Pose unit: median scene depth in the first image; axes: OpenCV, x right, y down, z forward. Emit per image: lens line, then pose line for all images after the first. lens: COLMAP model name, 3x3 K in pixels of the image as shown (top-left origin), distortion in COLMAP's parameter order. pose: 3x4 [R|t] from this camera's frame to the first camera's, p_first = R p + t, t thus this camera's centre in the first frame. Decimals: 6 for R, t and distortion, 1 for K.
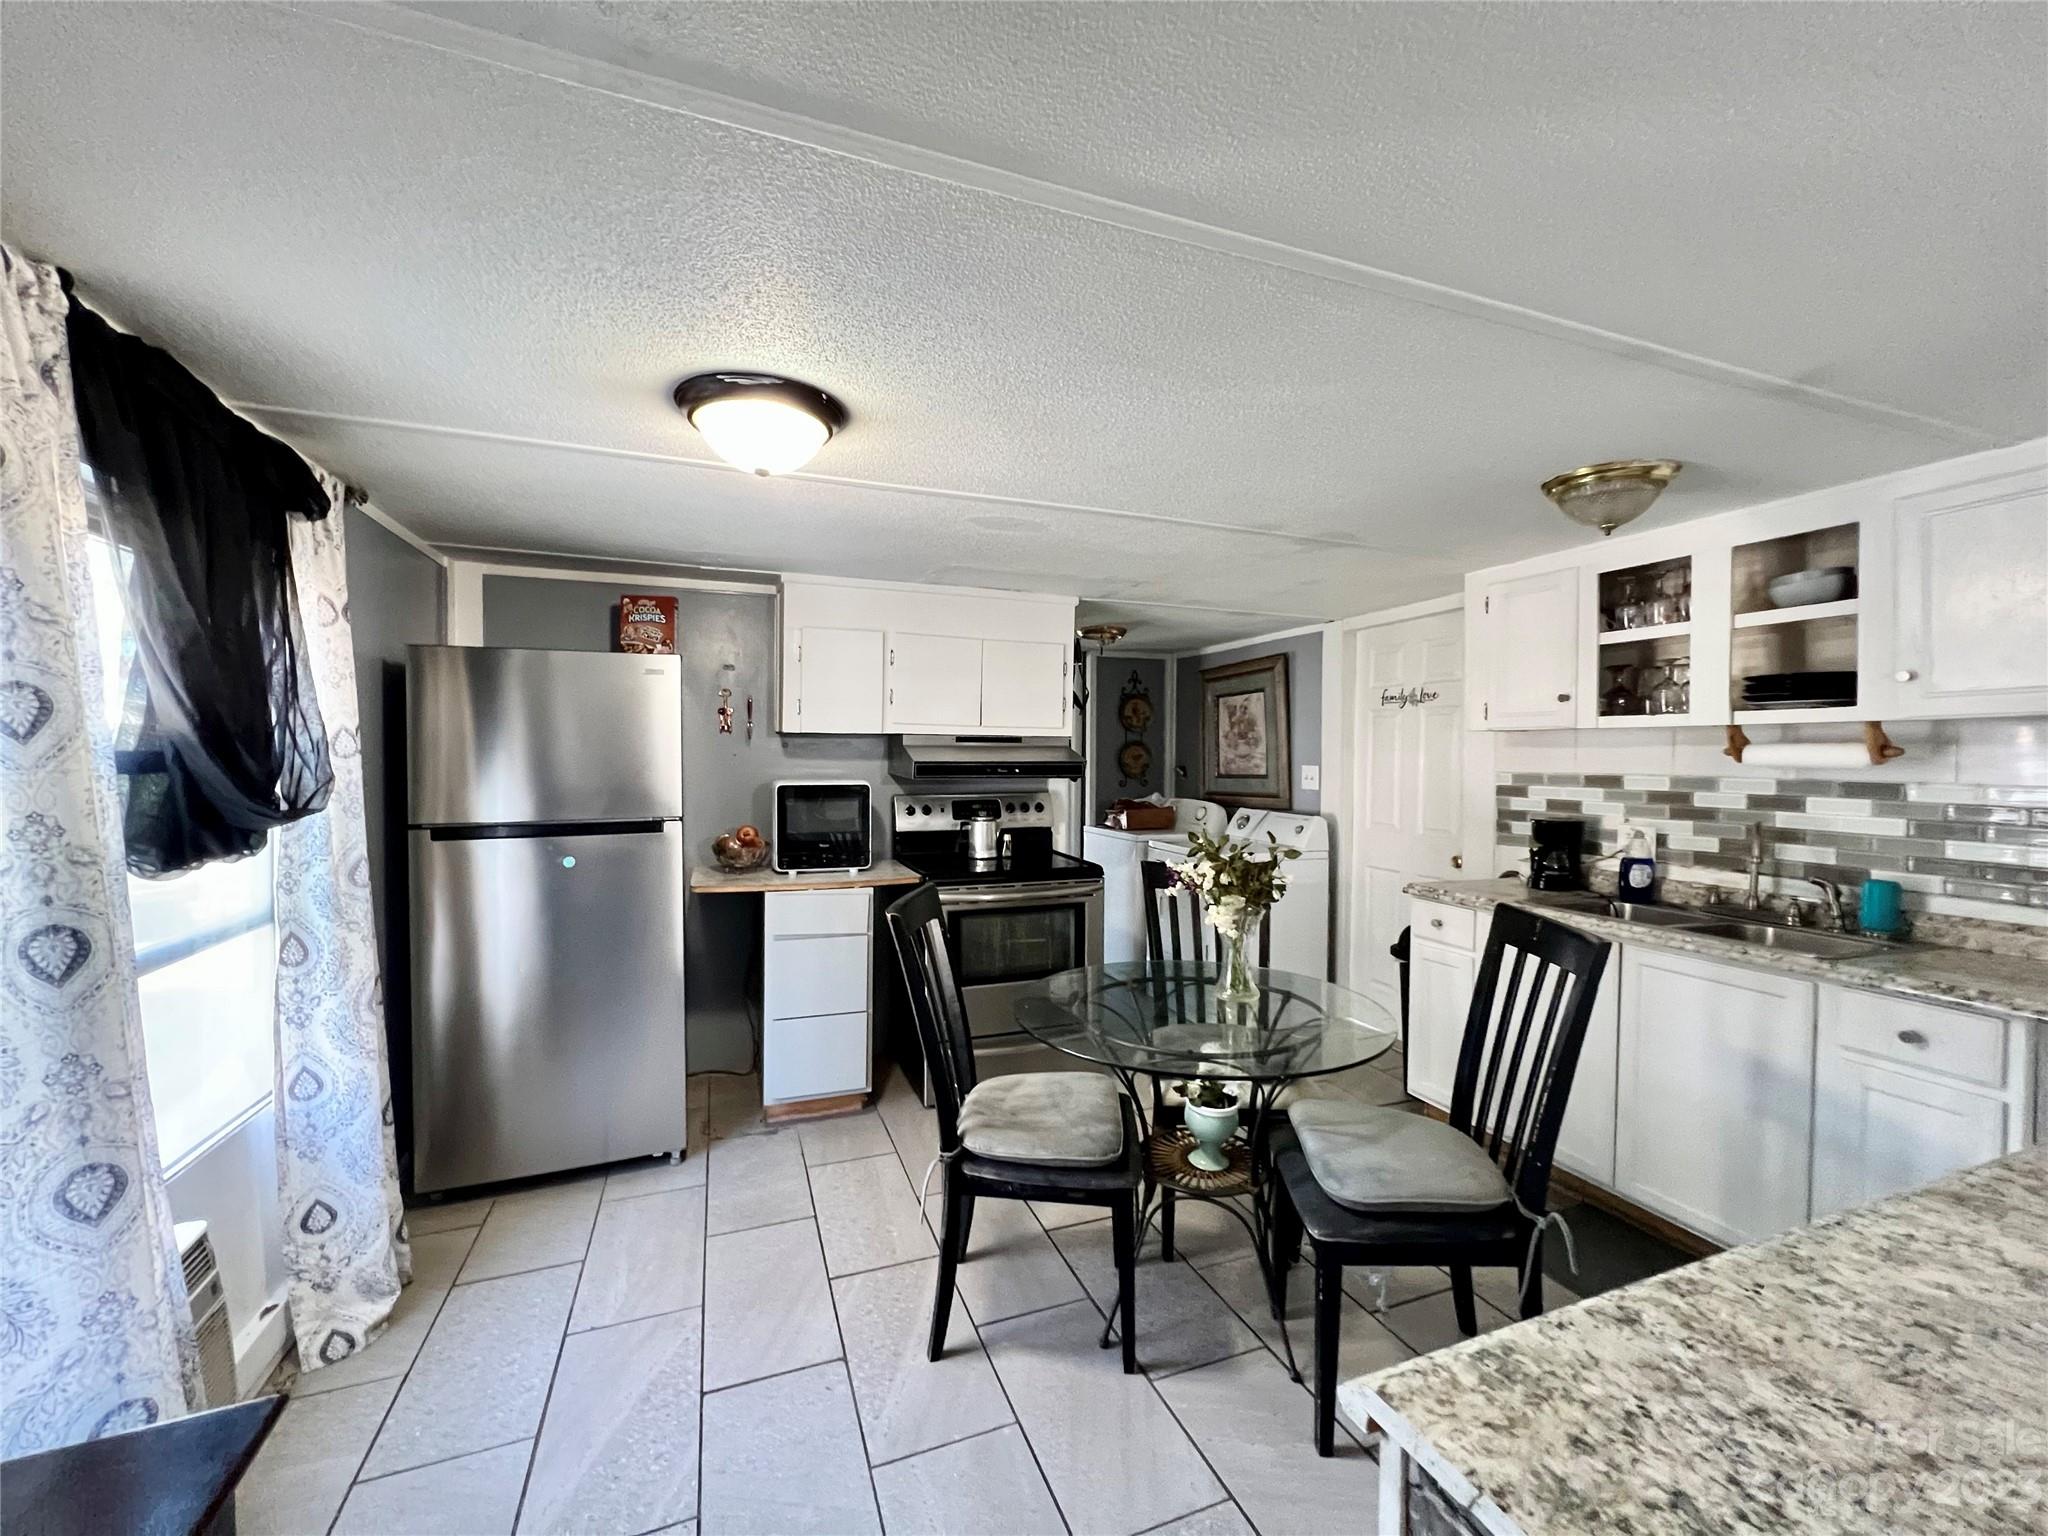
lens RADIAL K [[821.4, 0, 1024.0], [0, 821.4, 768.0], [0, 0, 1]] dist [-0.003358, 0.000866]
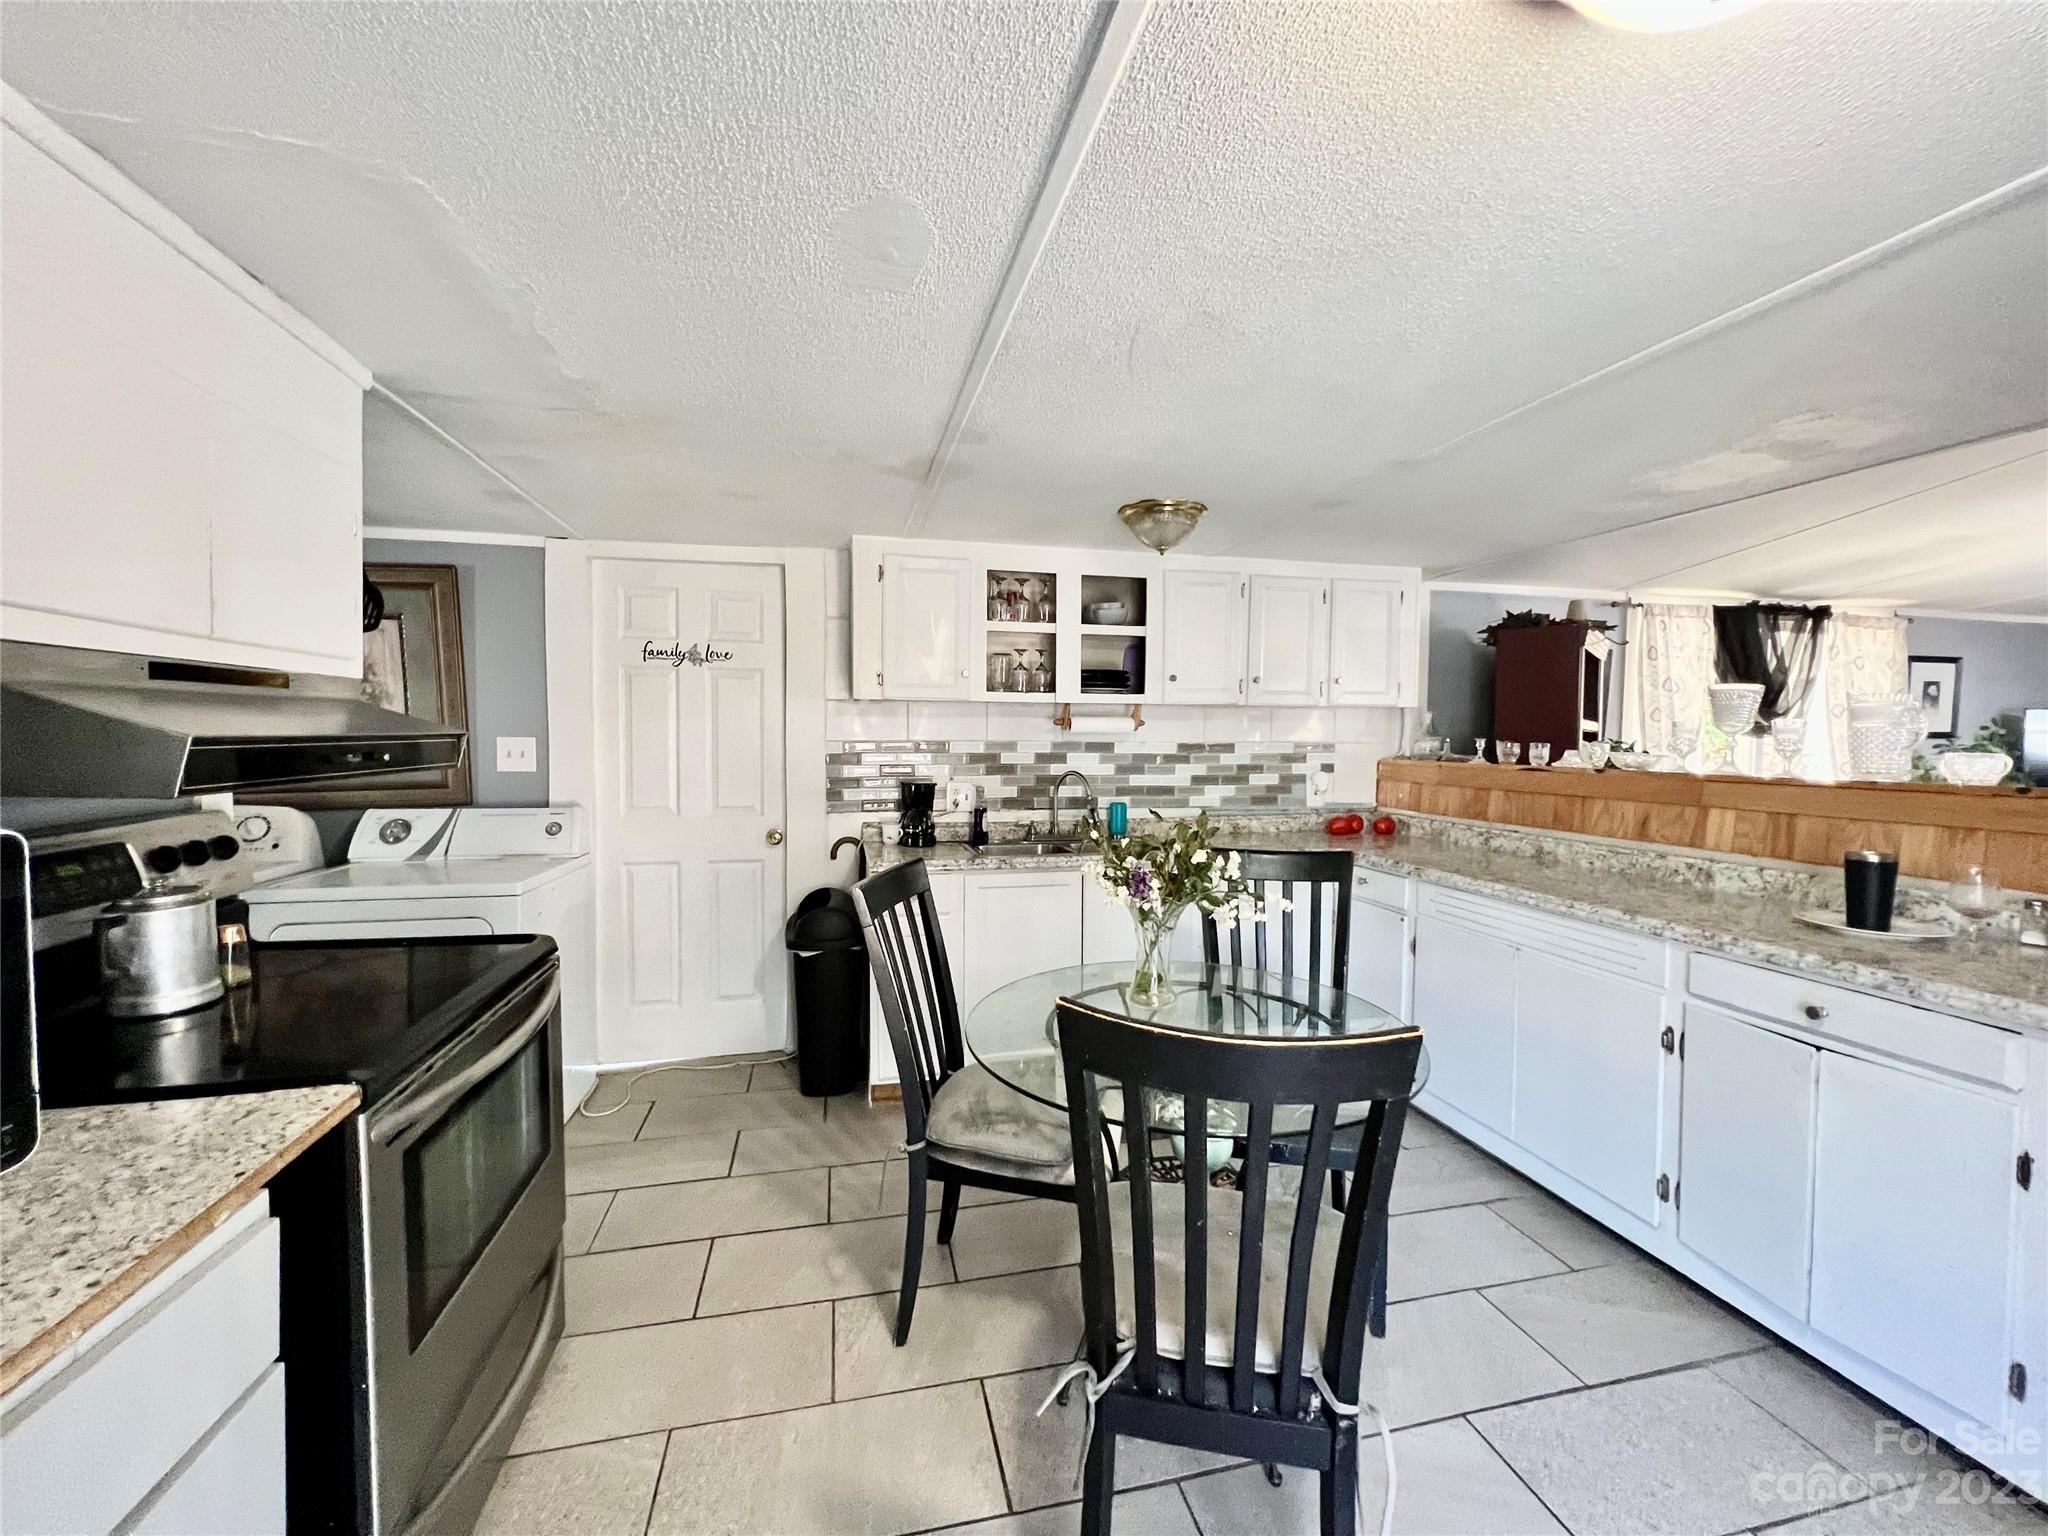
lens RADIAL K [[821.4, 0, 1024.0], [0, 821.4, 768.0], [0, 0, 1]] dist [-0.003358, 0.000866]
pose [[0.131402, -0.049532, 0.990091, -0.542344], [0.012110, 0.998757, 0.048359, -0.010511], [-0.991255, 0.005635, 0.131838, 0.914238]]
